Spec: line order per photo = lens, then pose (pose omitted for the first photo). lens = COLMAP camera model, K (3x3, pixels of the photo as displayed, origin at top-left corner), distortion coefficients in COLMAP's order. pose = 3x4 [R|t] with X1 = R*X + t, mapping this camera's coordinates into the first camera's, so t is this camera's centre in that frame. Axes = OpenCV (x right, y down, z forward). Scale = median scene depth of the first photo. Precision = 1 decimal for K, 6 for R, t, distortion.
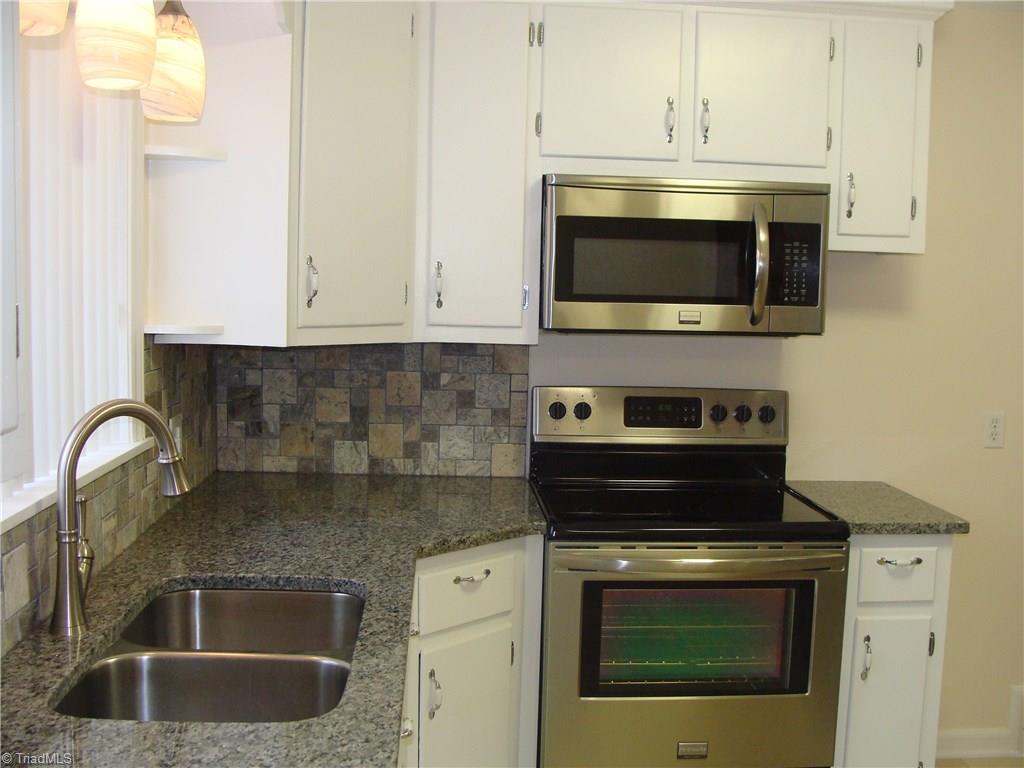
lens RADIAL K [[1153.6, 0, 516.3], [0, 1153.6, 401.9], [0, 0, 1]] dist [-0.225085, 0.296447]
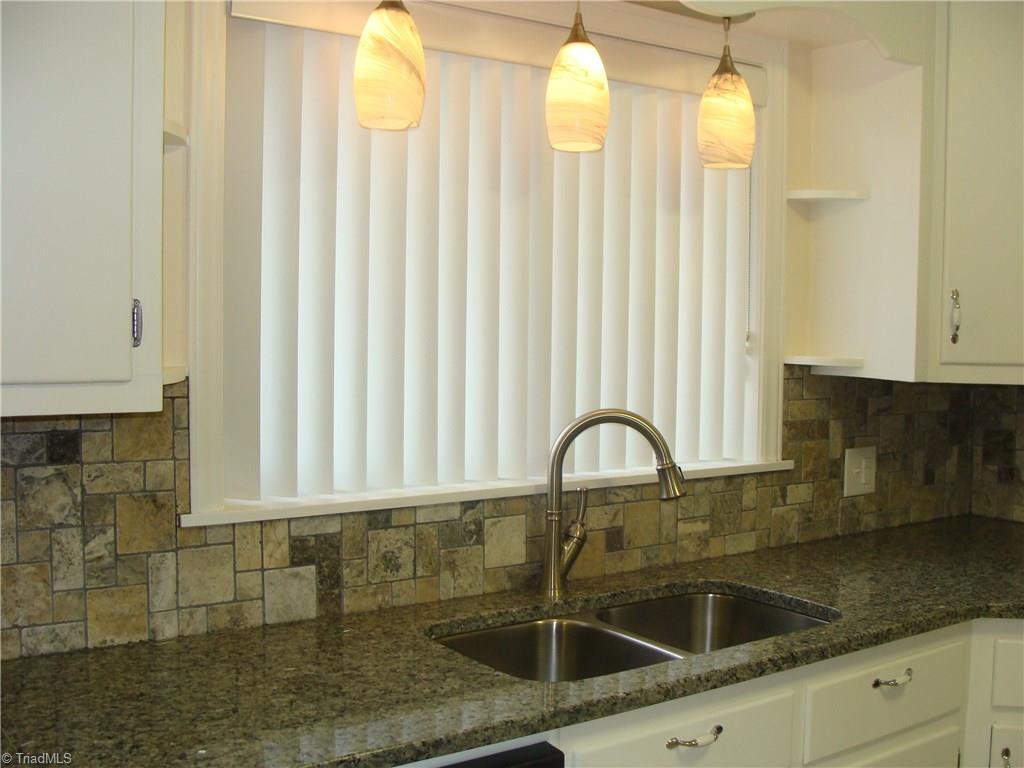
lens RADIAL K [[1153.6, 0, 516.3], [0, 1153.6, 401.9], [0, 0, 1]] dist [-0.225085, 0.296447]
pose [[0.514443, 0.041776, -0.856507, 0.393492], [-0.086960, 0.996205, -0.003641, 0.001979], [0.853104, 0.076355, 0.516123, 0.180496]]
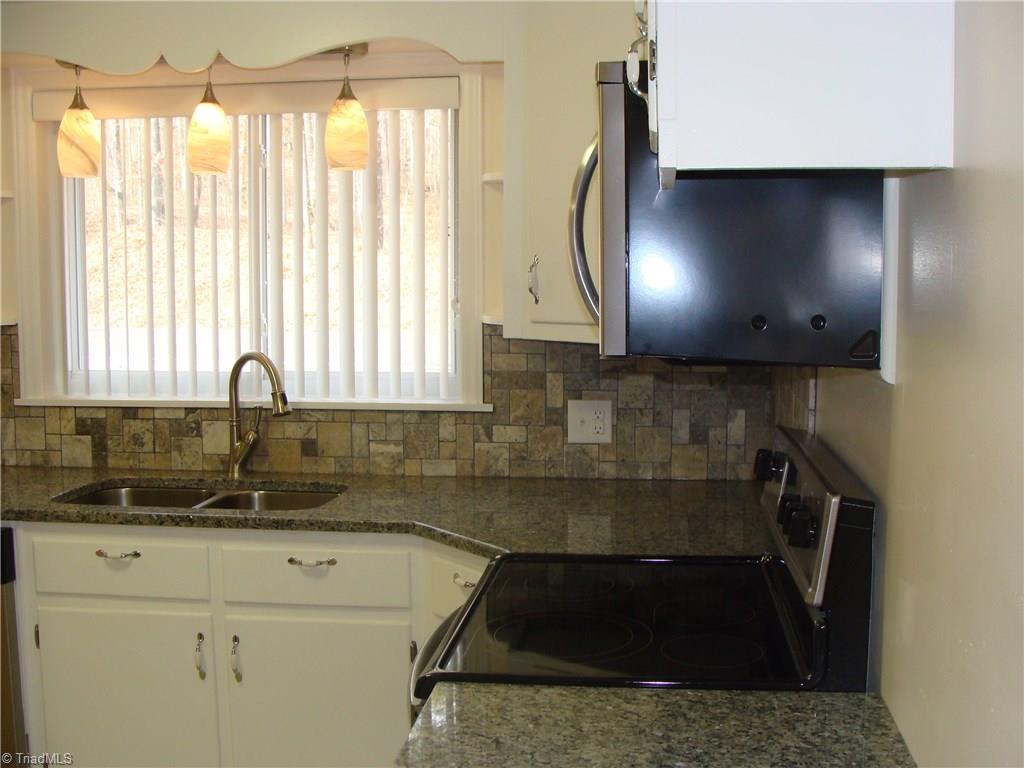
lens RADIAL K [[1153.6, 0, 516.3], [0, 1153.6, 401.9], [0, 0, 1]] dist [-0.225085, 0.296447]
pose [[-0.182564, 0.079007, -0.980014, 0.787687], [-0.106362, 0.989329, 0.099572, -0.086466], [0.977424, 0.122415, -0.172213, 1.049989]]
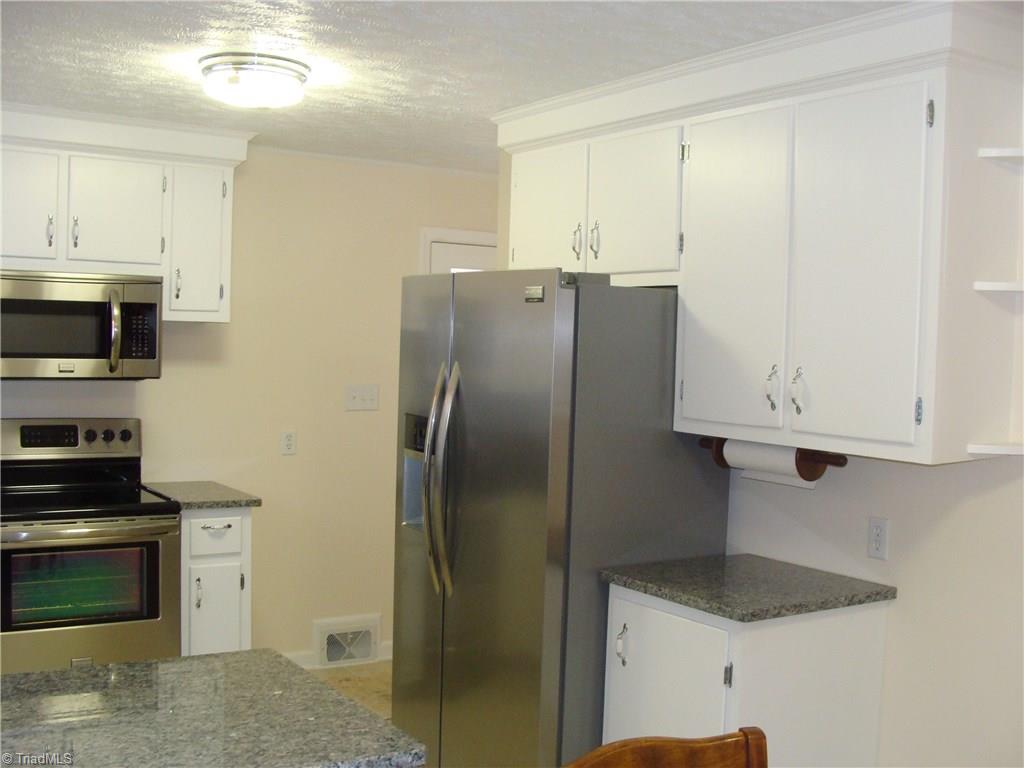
lens RADIAL K [[1153.6, 0, 516.3], [0, 1153.6, 401.9], [0, 0, 1]] dist [-0.225085, 0.296447]
pose [[0.867407, -0.022899, 0.497073, -0.060496], [0.043862, 0.998571, -0.030538, 0.037237], [-0.495663, 0.048292, 0.867171, -0.507637]]
